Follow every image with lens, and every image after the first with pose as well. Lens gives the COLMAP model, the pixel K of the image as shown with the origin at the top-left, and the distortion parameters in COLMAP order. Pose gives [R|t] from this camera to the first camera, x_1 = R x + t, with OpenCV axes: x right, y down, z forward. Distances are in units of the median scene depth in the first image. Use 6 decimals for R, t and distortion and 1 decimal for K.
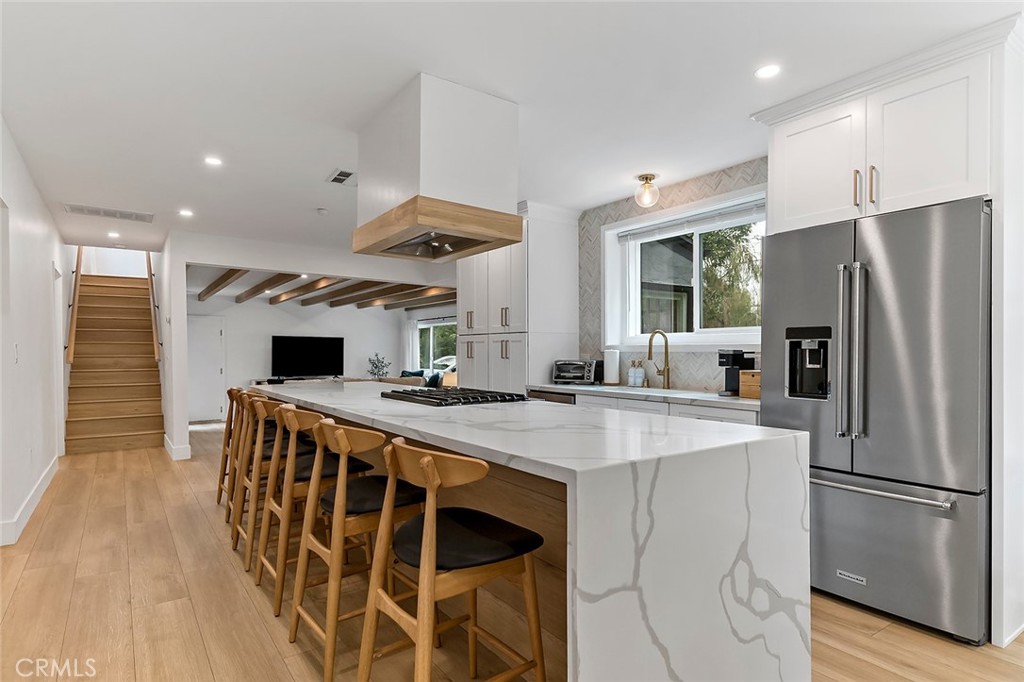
lens RADIAL K [[552.9, 0, 507.8], [0, 552.9, 355.0], [0, 0, 1]] dist [0.021461, -0.002032]
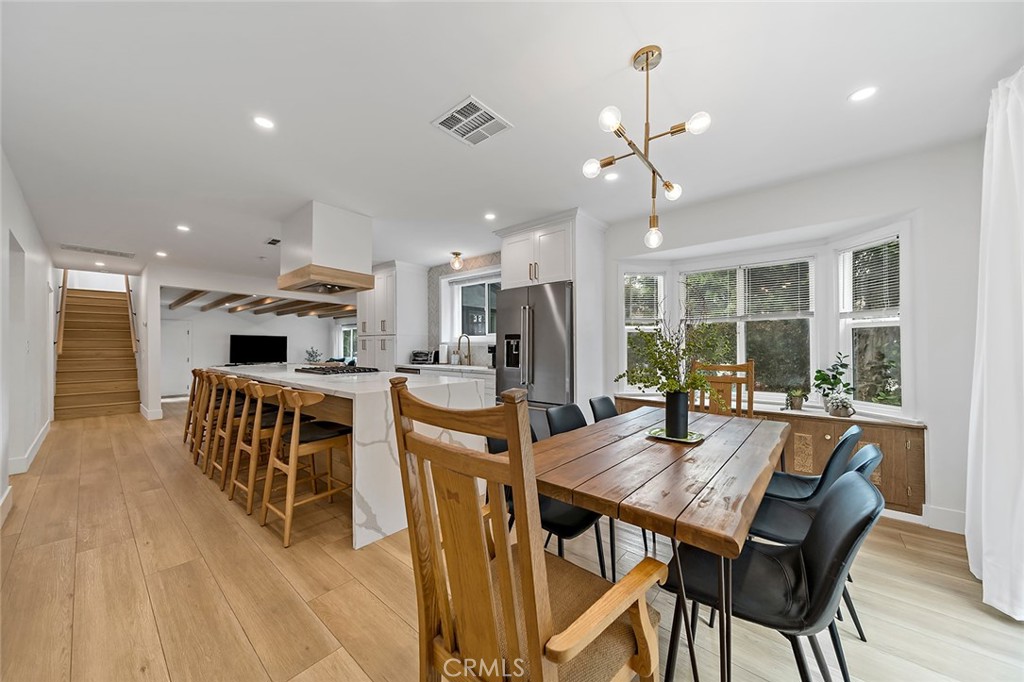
lens RADIAL K [[361.5, 0, 509.8], [0, 361.5, 344.0], [0, 0, 1]] dist [0.014511, -0.004312]
pose [[0.969998, 0.001637, 0.243109, 0.108834], [0.001132, 0.999936, -0.011250, 0.001653], [-0.243112, 0.011188, 0.969934, -0.204670]]
